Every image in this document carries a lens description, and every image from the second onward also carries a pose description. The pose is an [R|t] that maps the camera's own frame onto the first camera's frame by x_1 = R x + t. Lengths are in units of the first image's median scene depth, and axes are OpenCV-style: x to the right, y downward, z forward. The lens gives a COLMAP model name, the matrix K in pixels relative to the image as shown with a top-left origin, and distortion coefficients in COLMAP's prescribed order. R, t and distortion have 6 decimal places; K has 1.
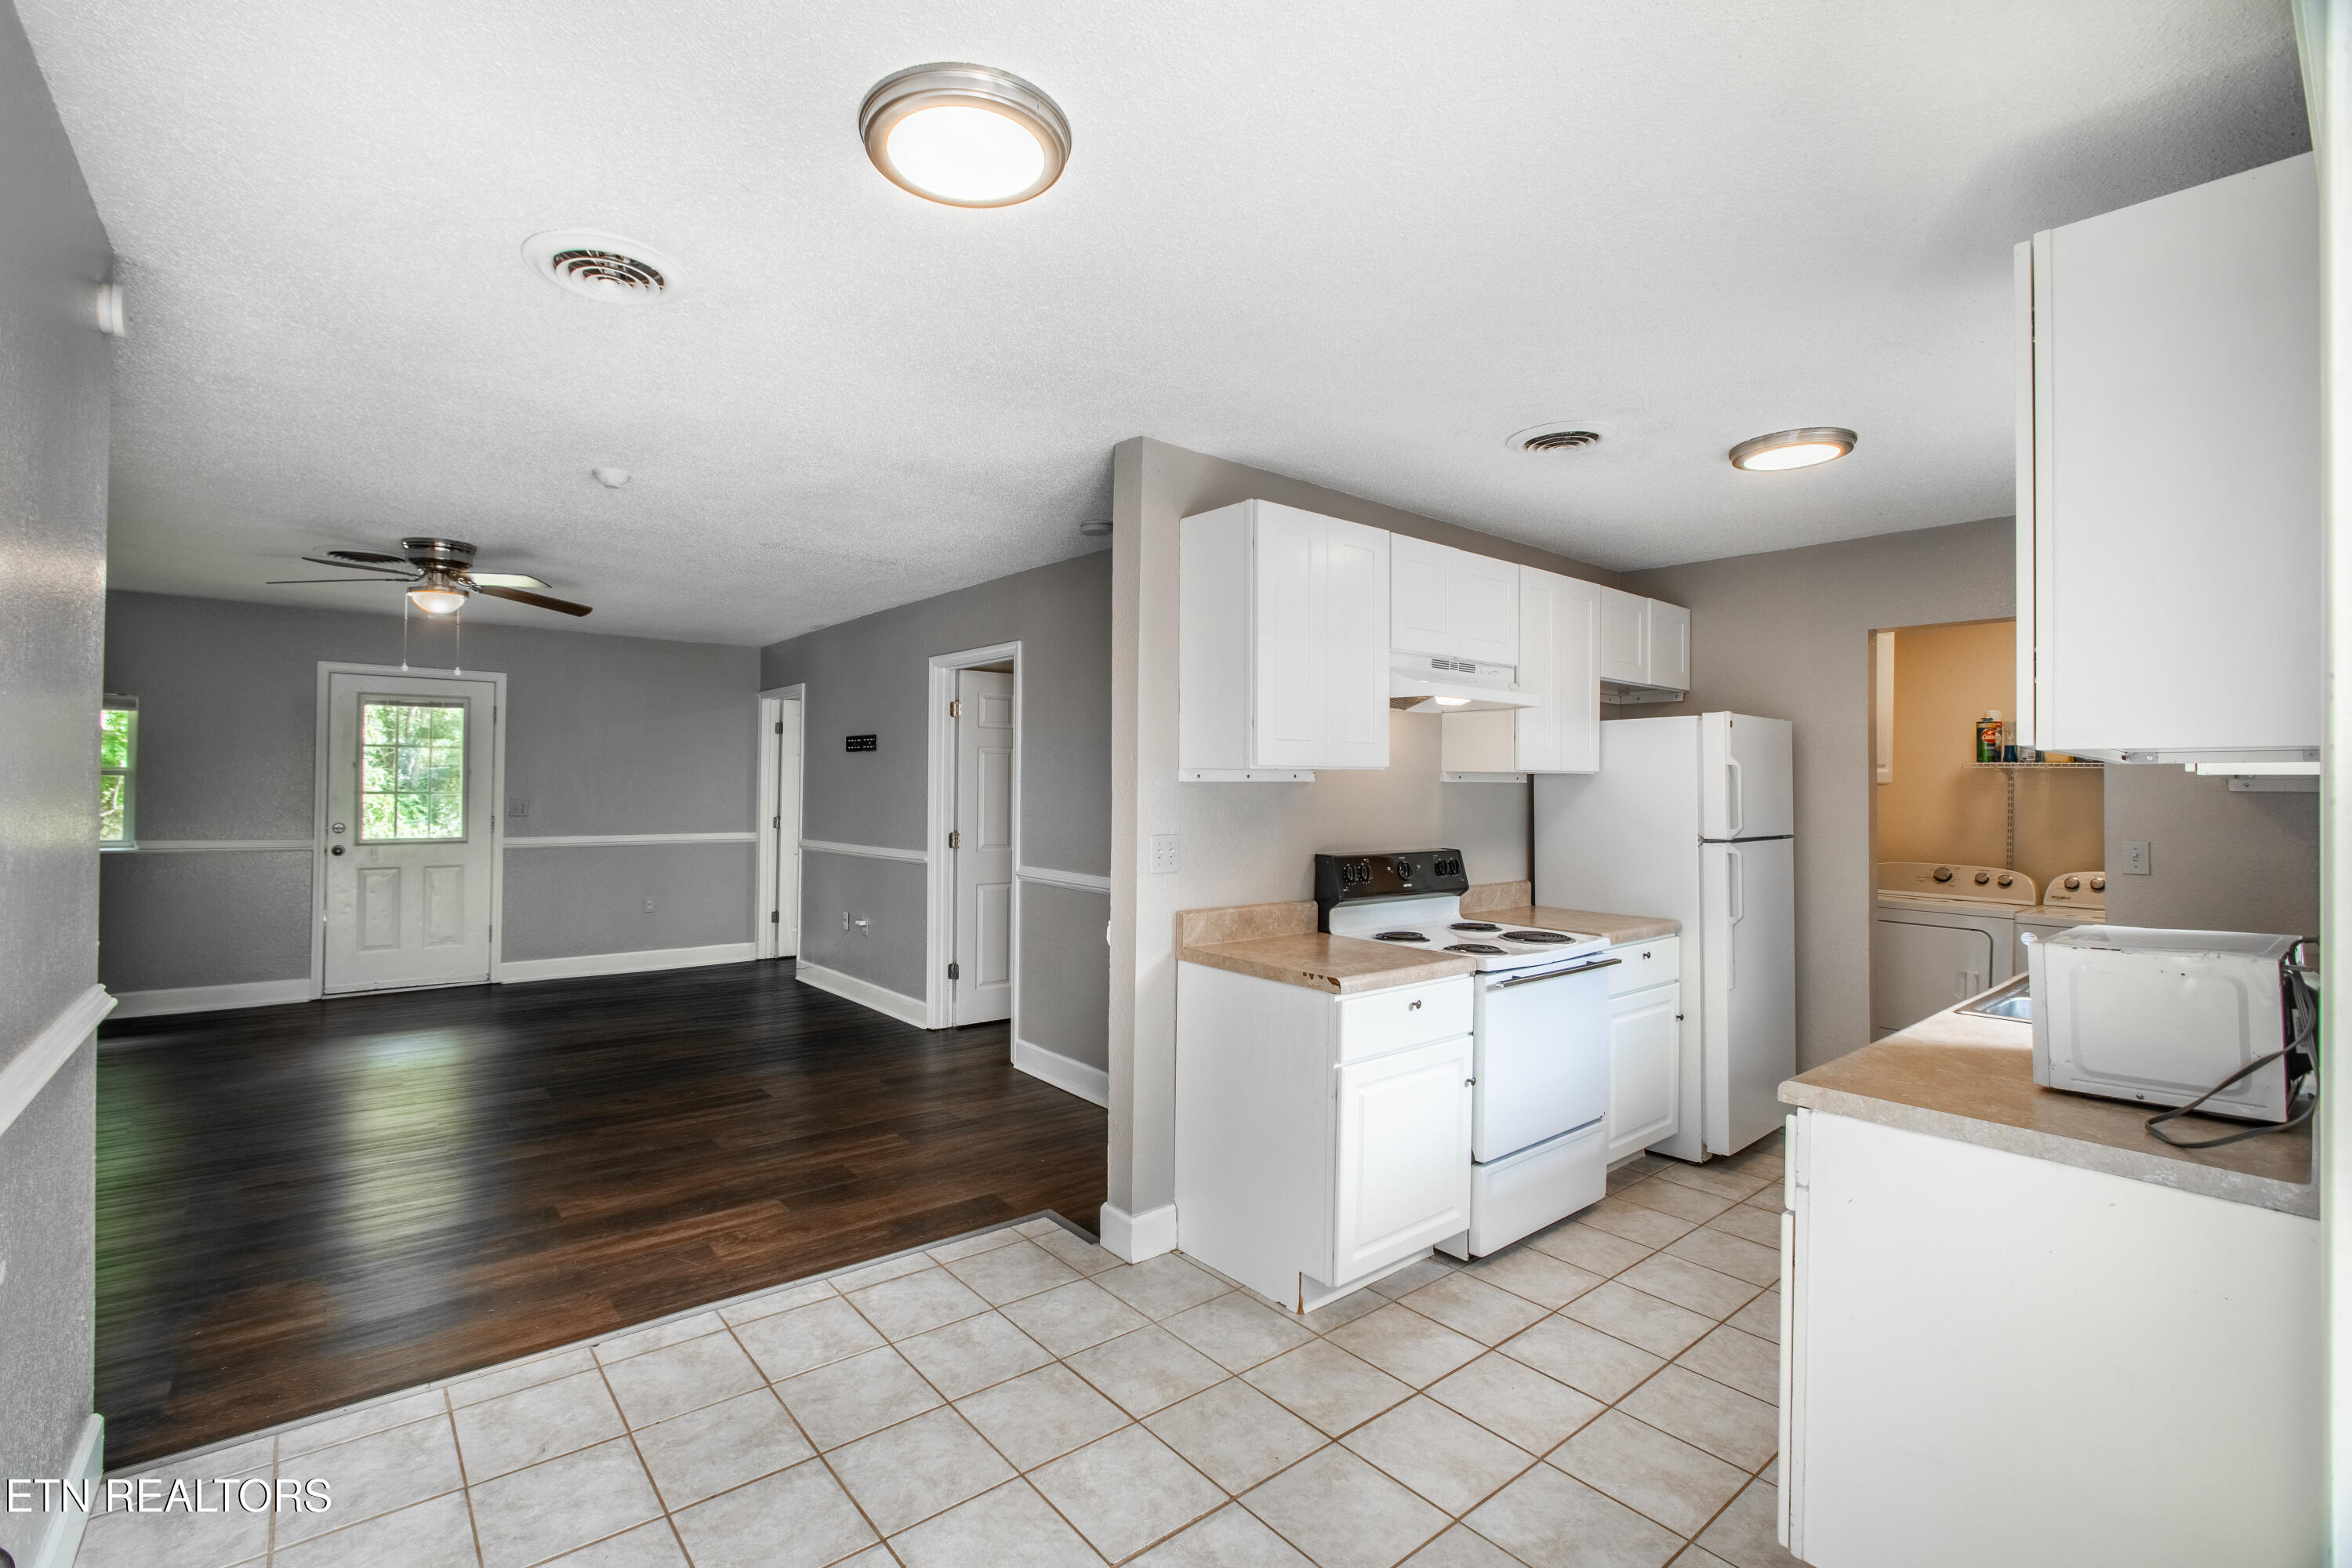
lens RADIAL K [[1026.1, 0, 1132.0], [0, 1026.1, 776.0], [0, 0, 1]] dist [-0.000272, 0.000038]
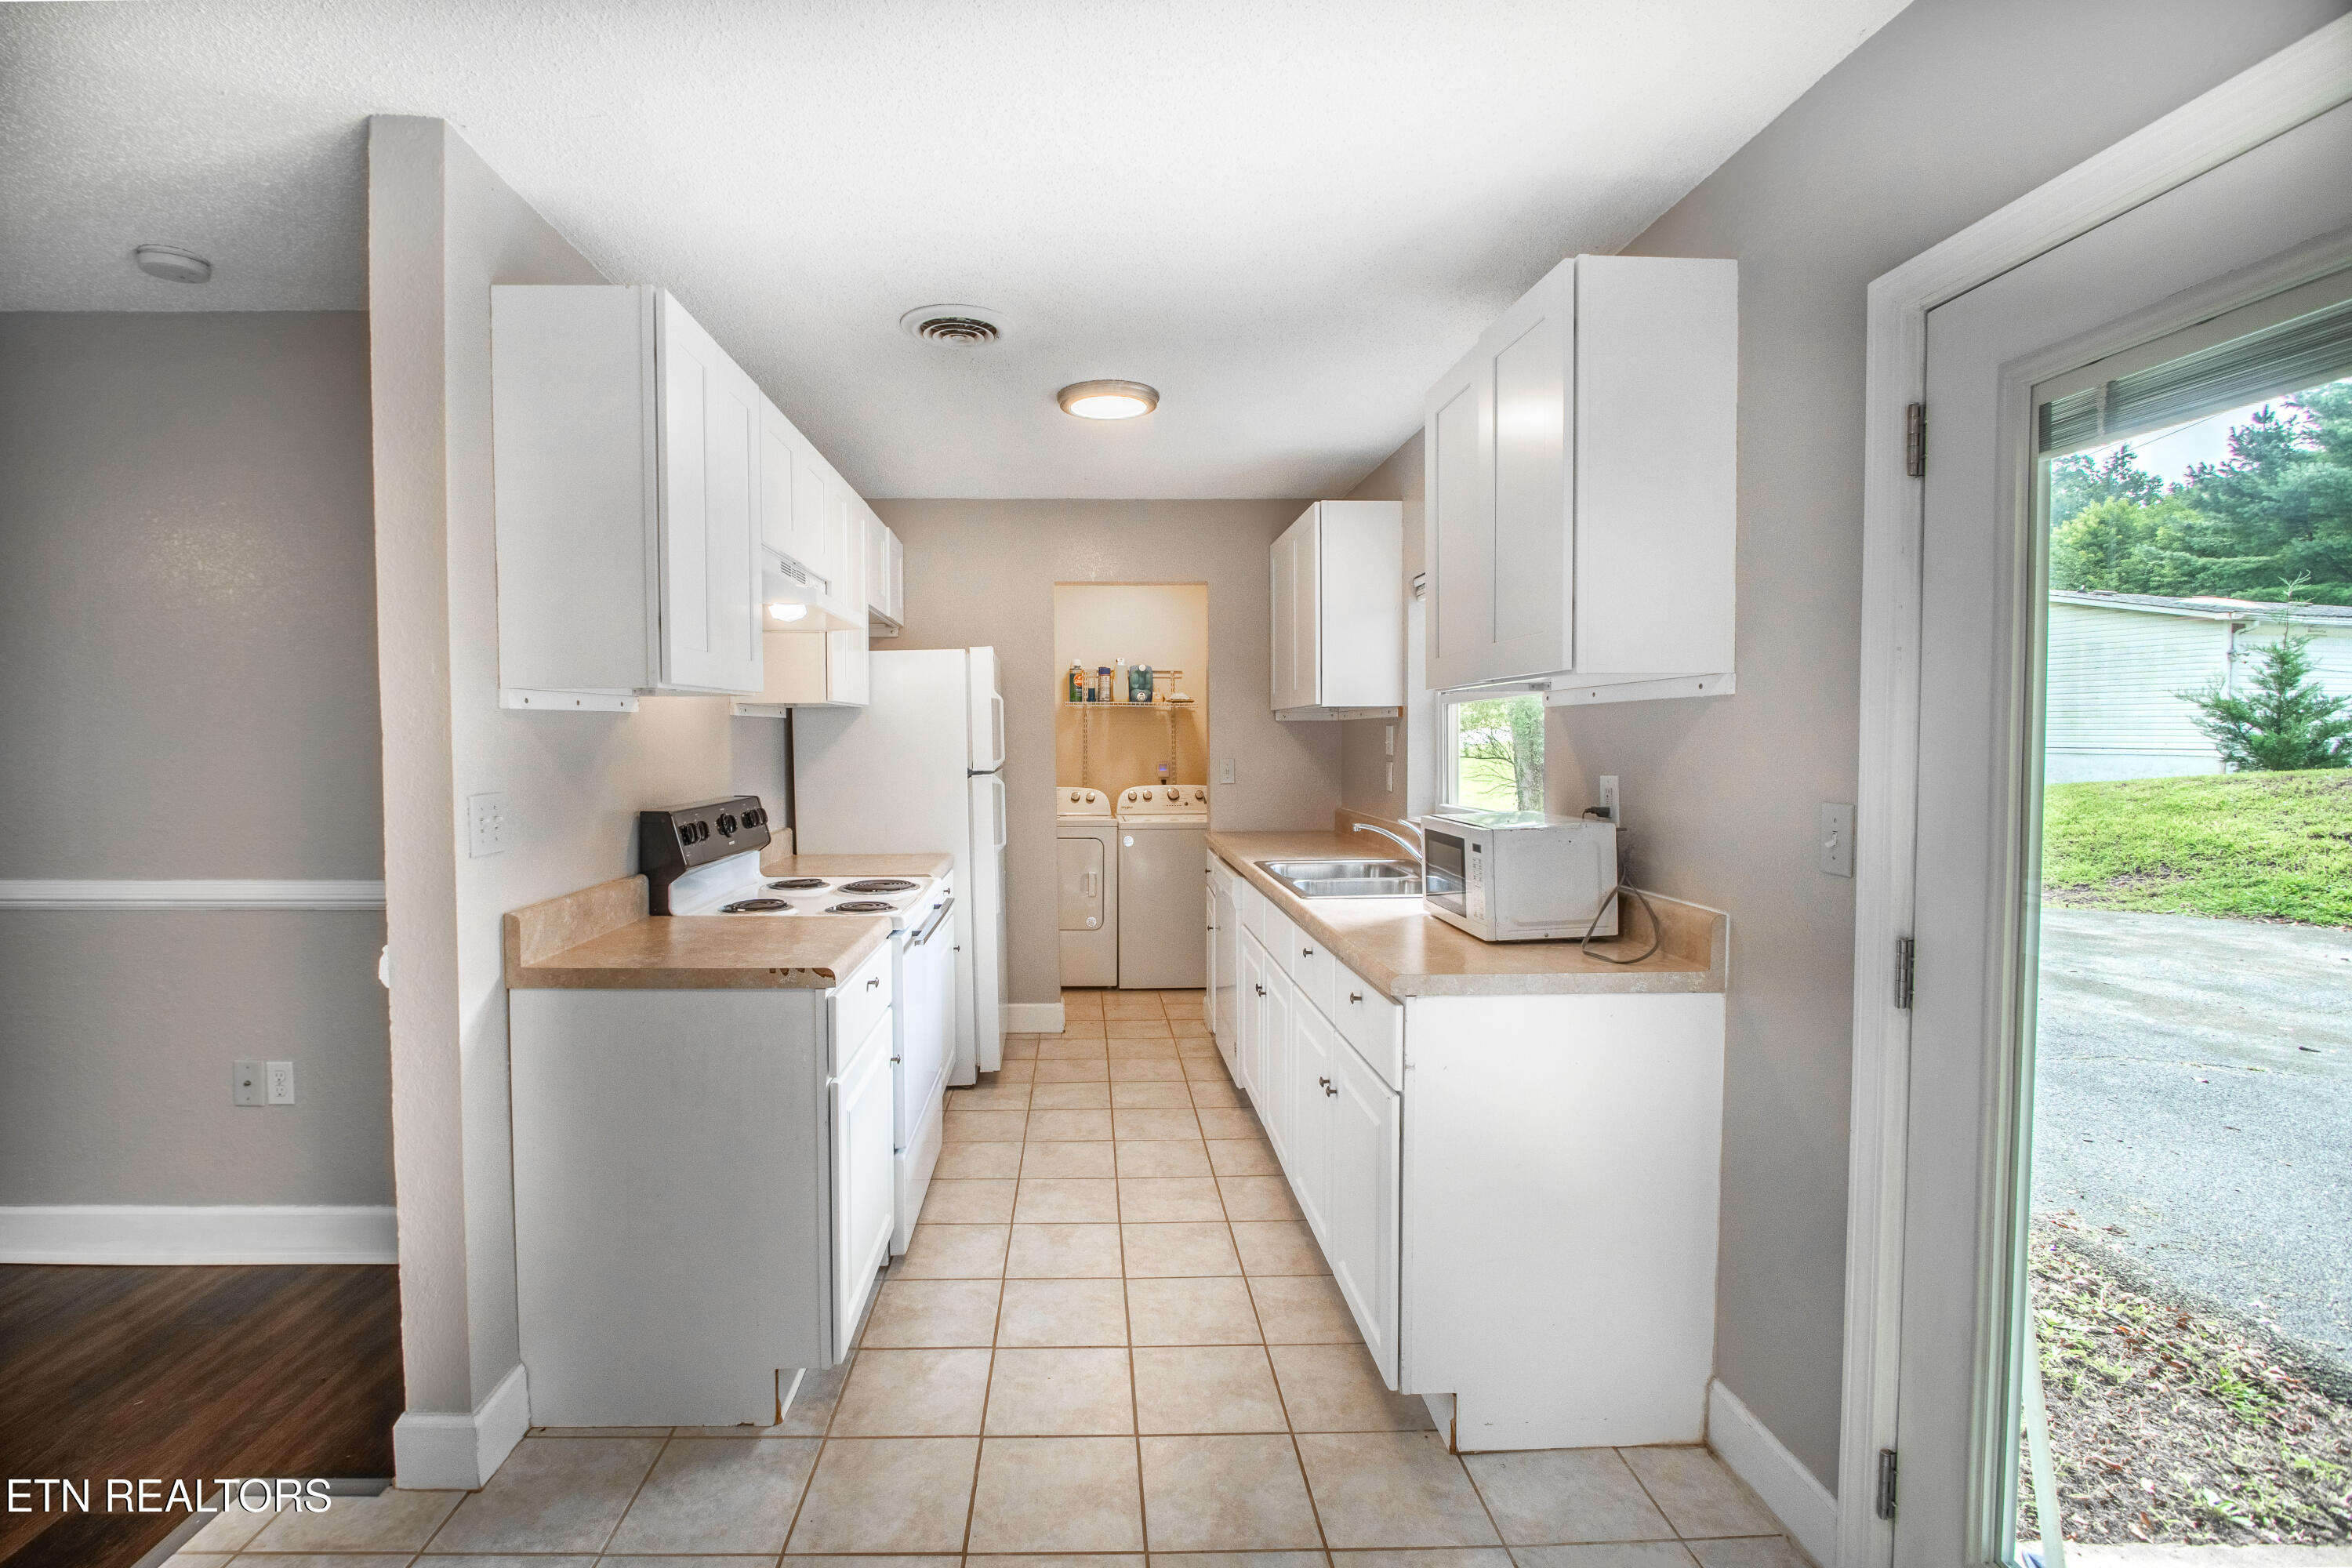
lens RADIAL K [[1059.2, 0, 1112.0], [0, 1059.2, 782.8], [0, 0, 1]] dist [-0.002590, -0.000137]
pose [[0.621084, -0.048942, 0.782214, -0.188993], [0.004939, 0.998273, 0.058539, 0.012675], [-0.783728, -0.032494, 0.620253, 0.252510]]
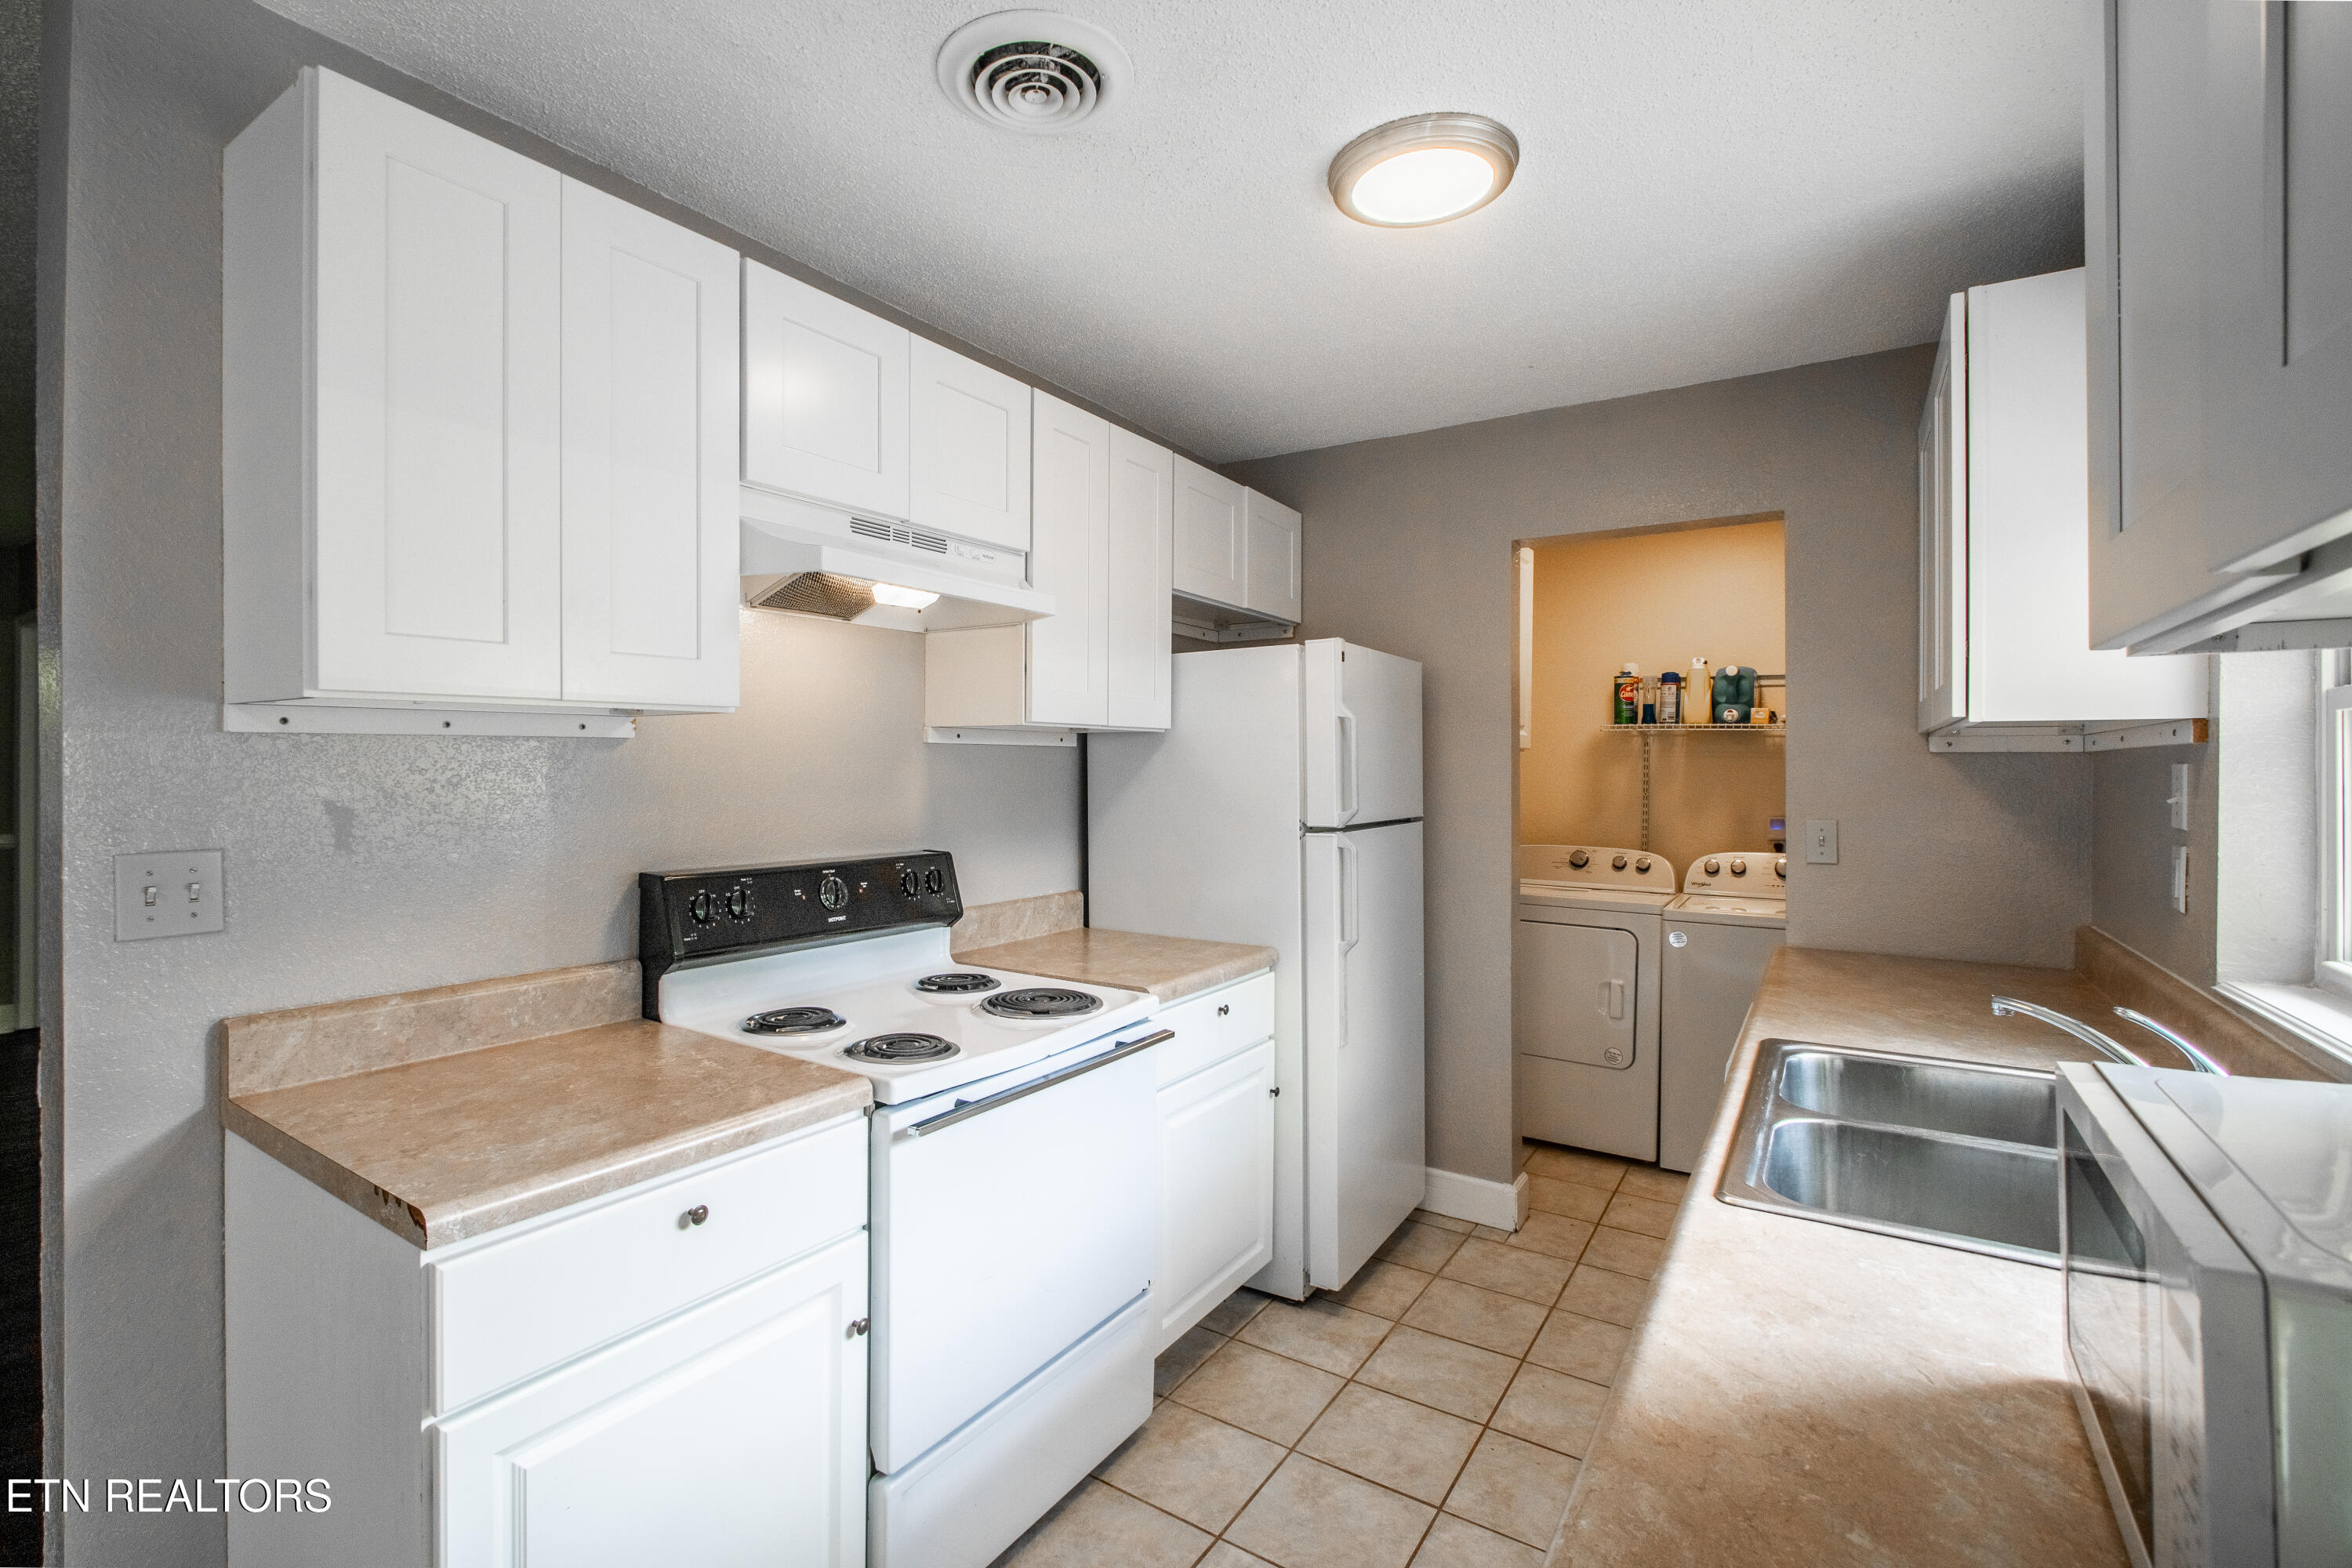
lens RADIAL K [[1086.5, 0, 1081.3], [0, 1086.5, 773.8], [0, 0, 1]] dist [-0.012557, -0.000146]
pose [[0.963951, -0.007216, 0.265980, 0.235898], [0.002594, 0.999840, 0.017727, 0.014079], [-0.266066, -0.016398, 0.963815, 0.369506]]
